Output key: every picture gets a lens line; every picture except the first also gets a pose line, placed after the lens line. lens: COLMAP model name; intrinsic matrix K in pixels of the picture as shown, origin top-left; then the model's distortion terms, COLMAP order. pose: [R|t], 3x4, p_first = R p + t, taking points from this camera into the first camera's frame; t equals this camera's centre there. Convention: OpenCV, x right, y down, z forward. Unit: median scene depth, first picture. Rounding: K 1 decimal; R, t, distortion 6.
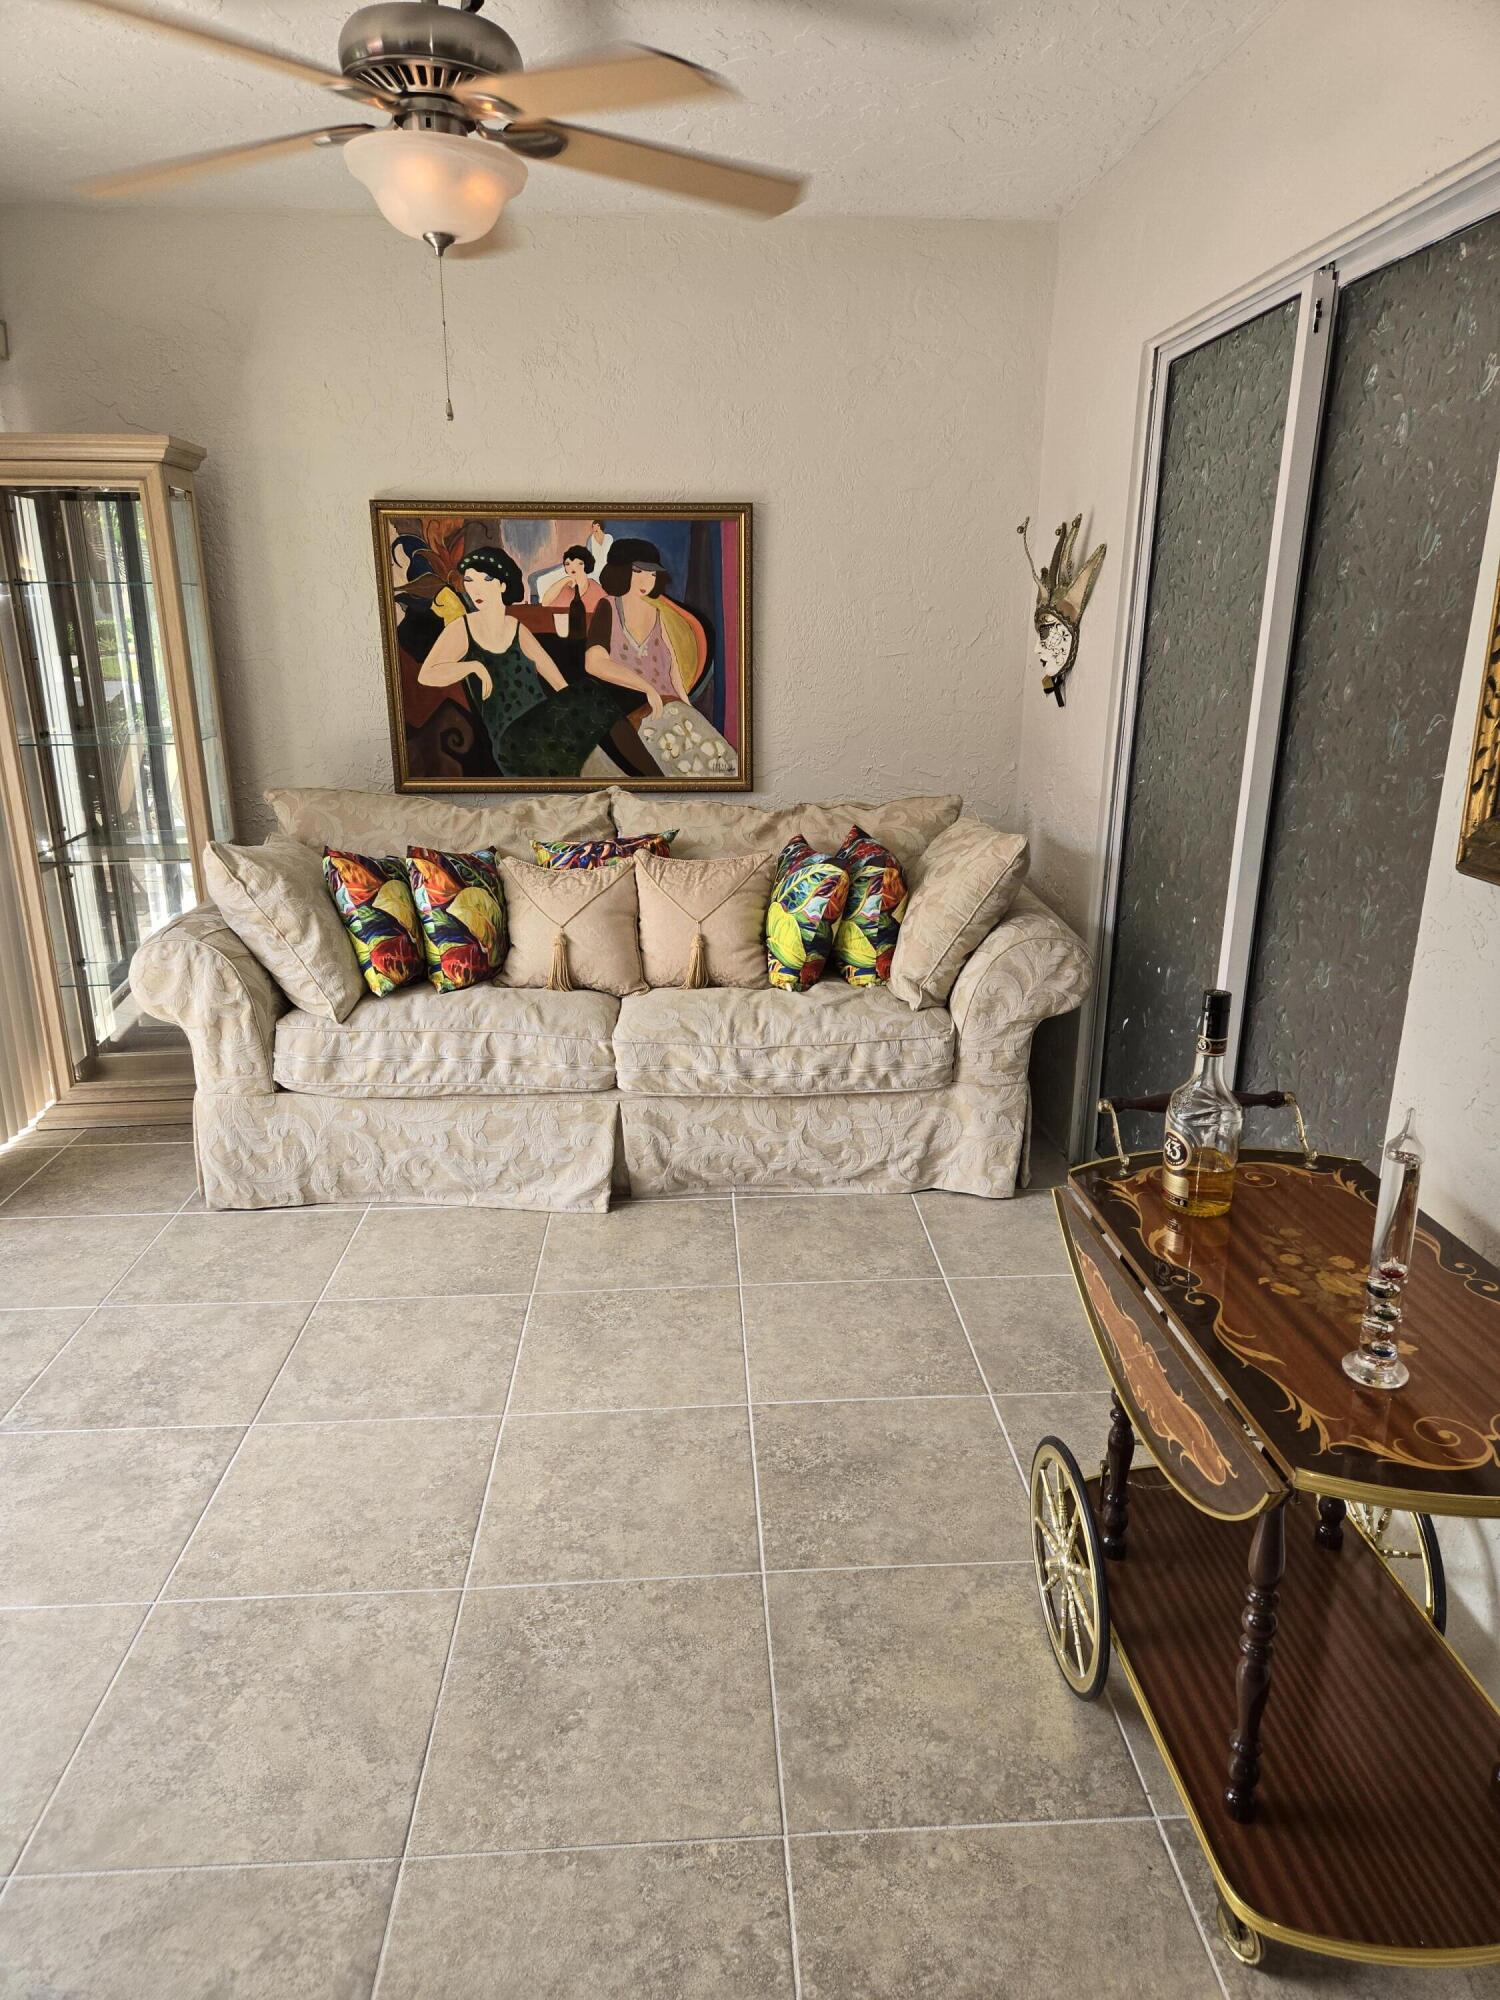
lens RADIAL K [[1317.6, 0, 743.9], [0, 1317.6, 1006.7], [0, 0, 1]] dist [0.077079, -0.064891]
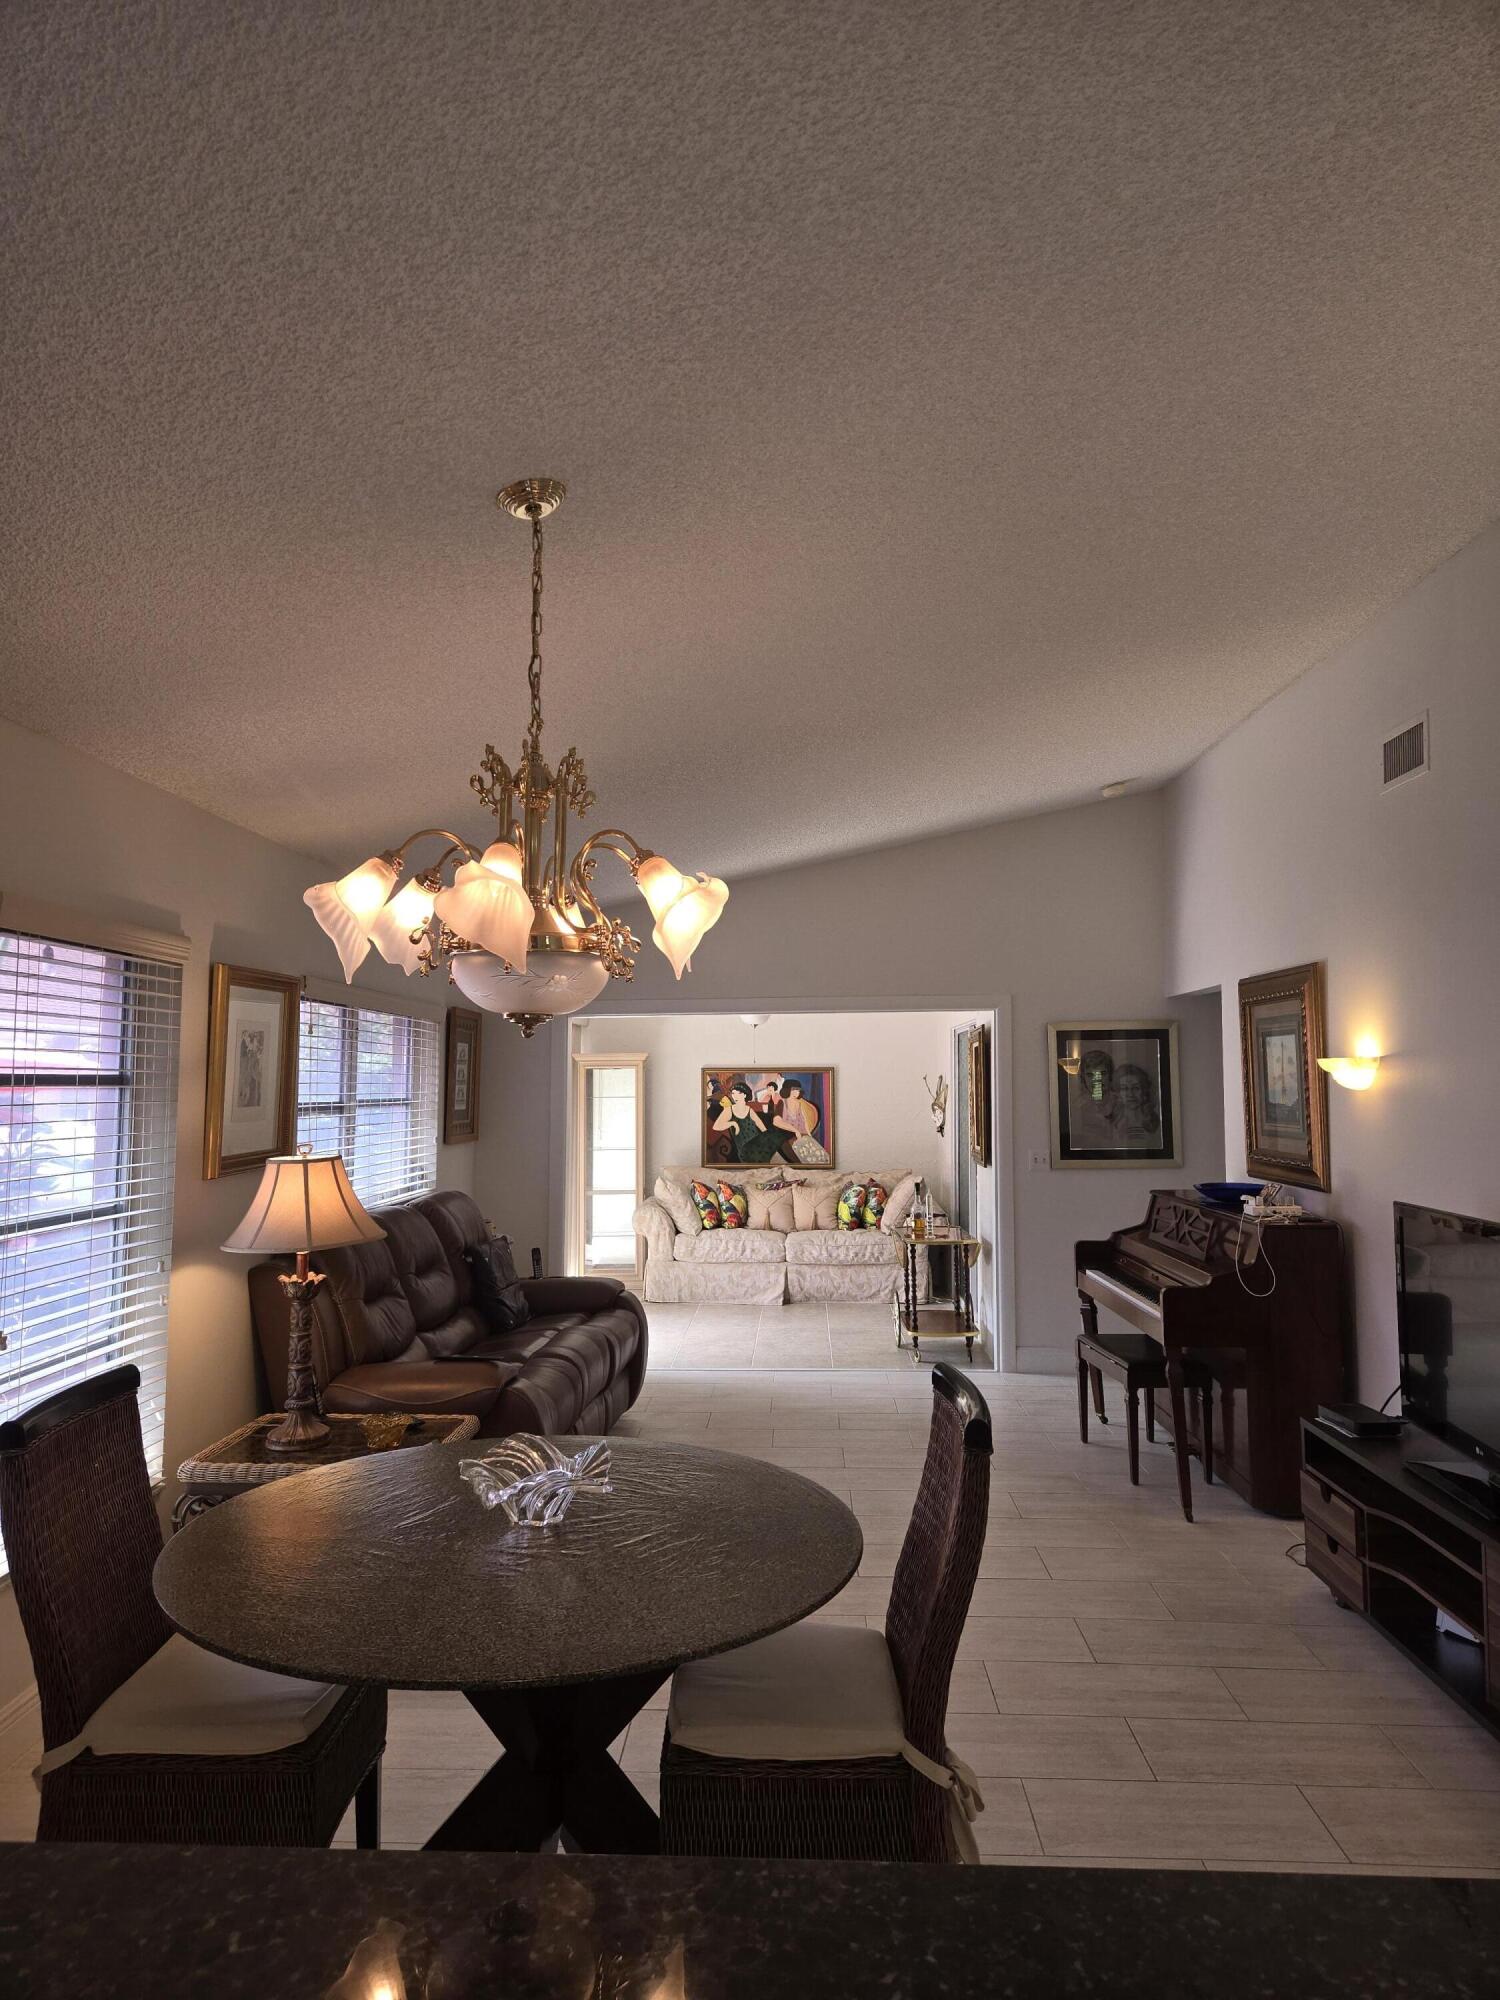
lens RADIAL K [[1334.4, 0, 760.7], [0, 1334.4, 994.3], [0, 0, 1]] dist [0.067903, -0.073383]
pose [[0.997263, -0.008421, -0.073456, 0.069182], [-0.017850, 0.936687, -0.349714, 0.534473], [0.071750, 0.350068, 0.933973, -1.944107]]
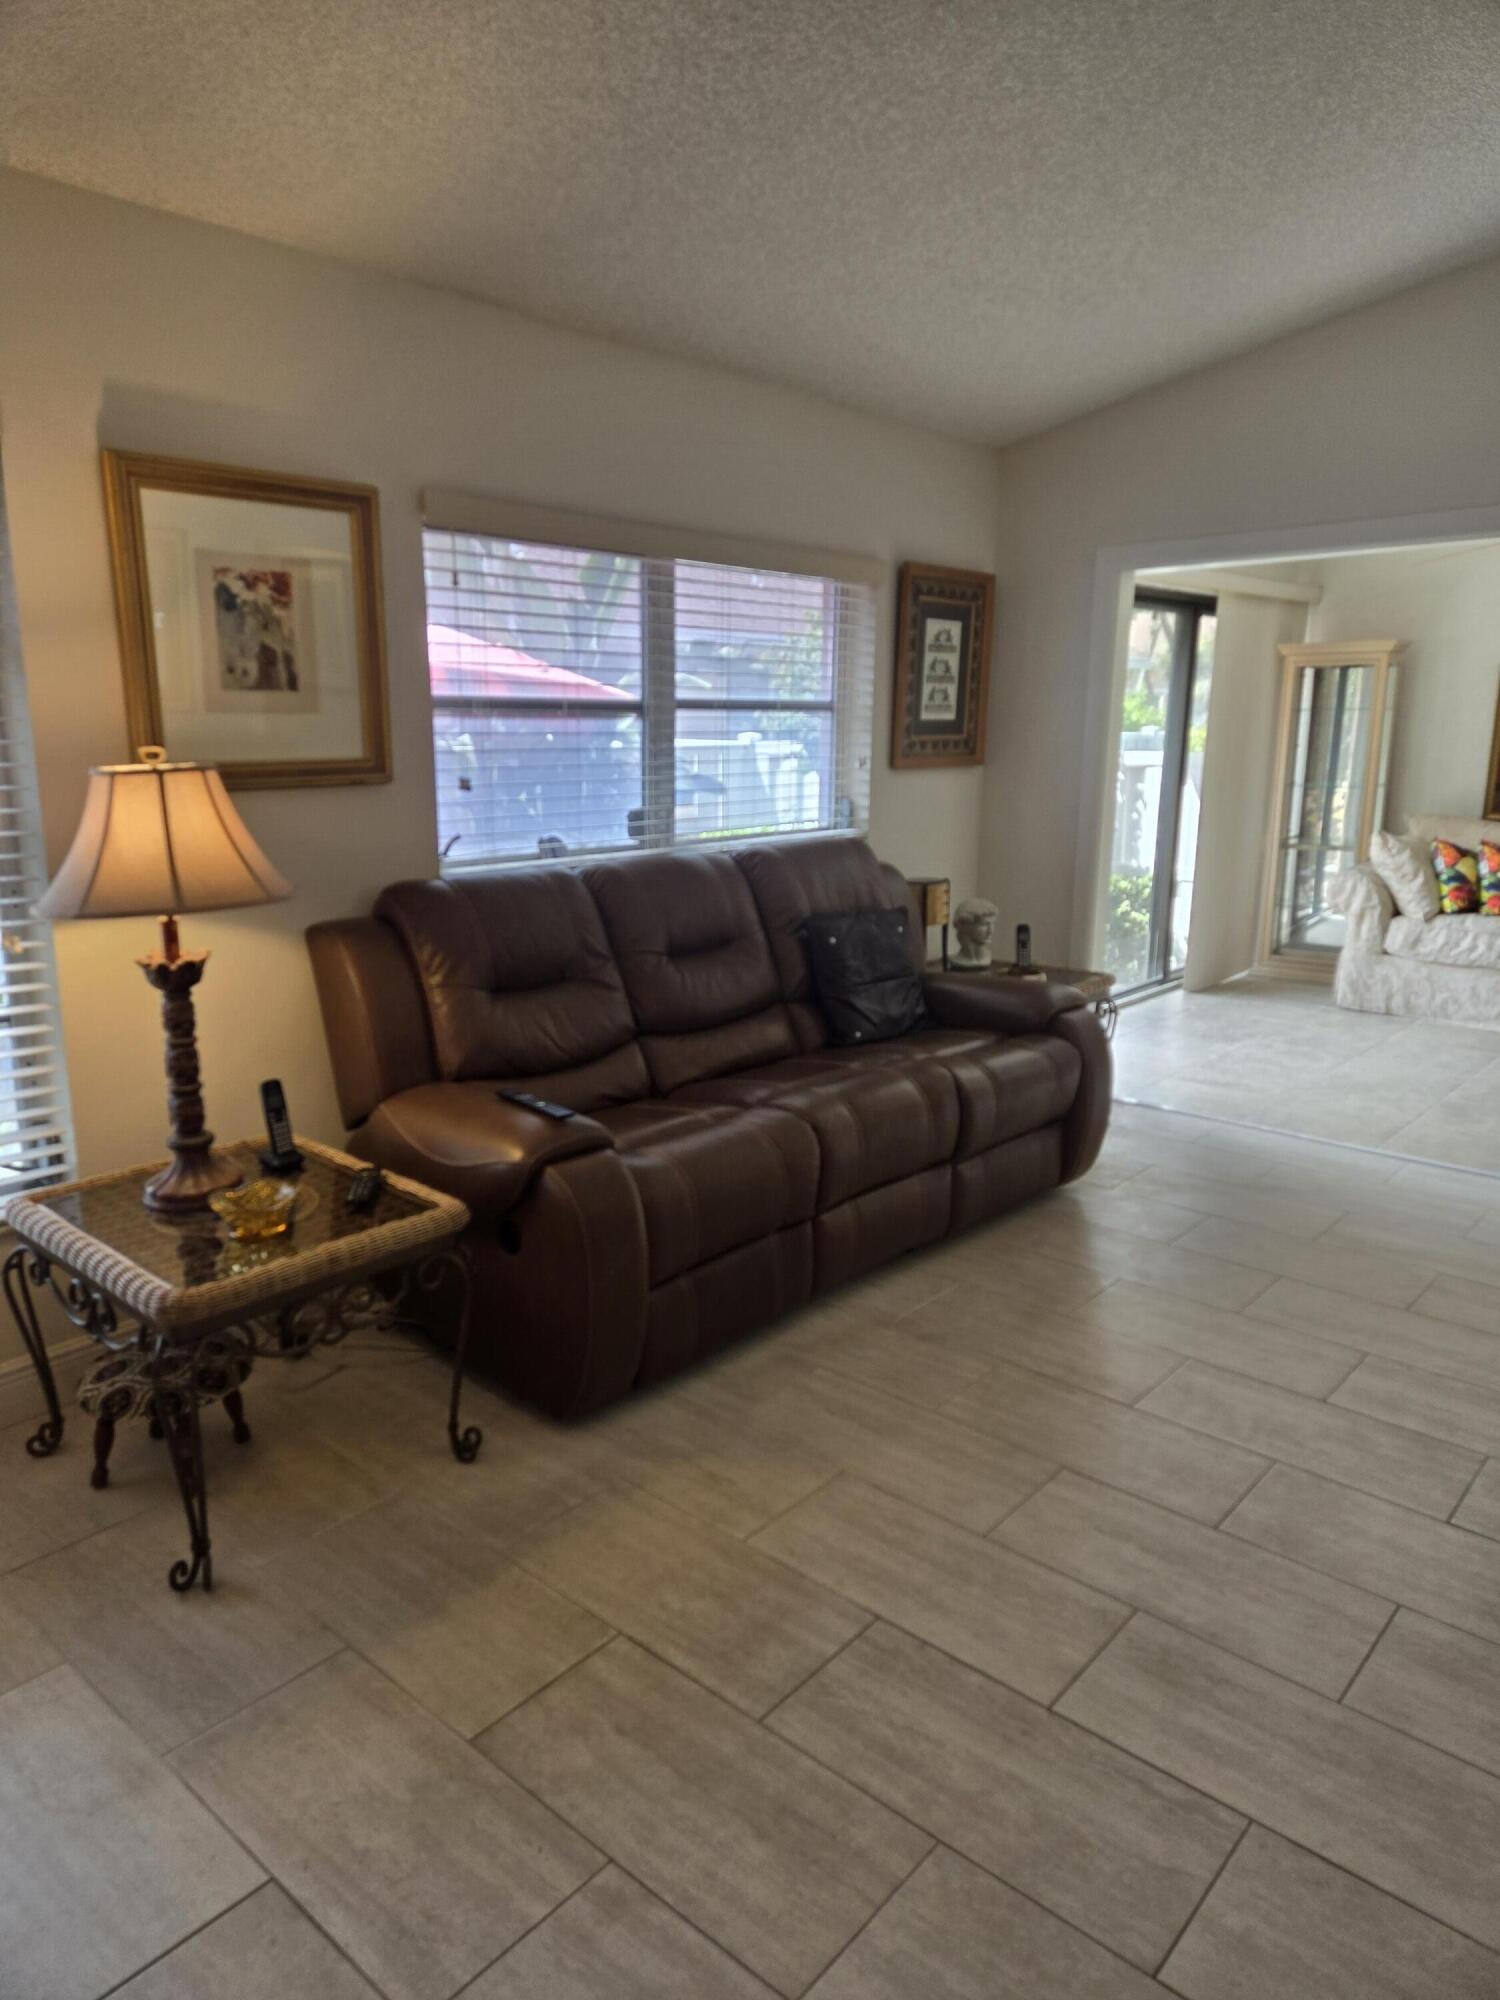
lens RADIAL K [[1317.6, 0, 743.9], [0, 1317.6, 1006.7], [0, 0, 1]] dist [0.077079, -0.064891]
pose [[0.720963, 0.149975, -0.676550, 0.325960], [-0.200009, 0.979786, 0.004056, 0.319055], [0.663482, 0.132392, 0.736386, -1.103701]]
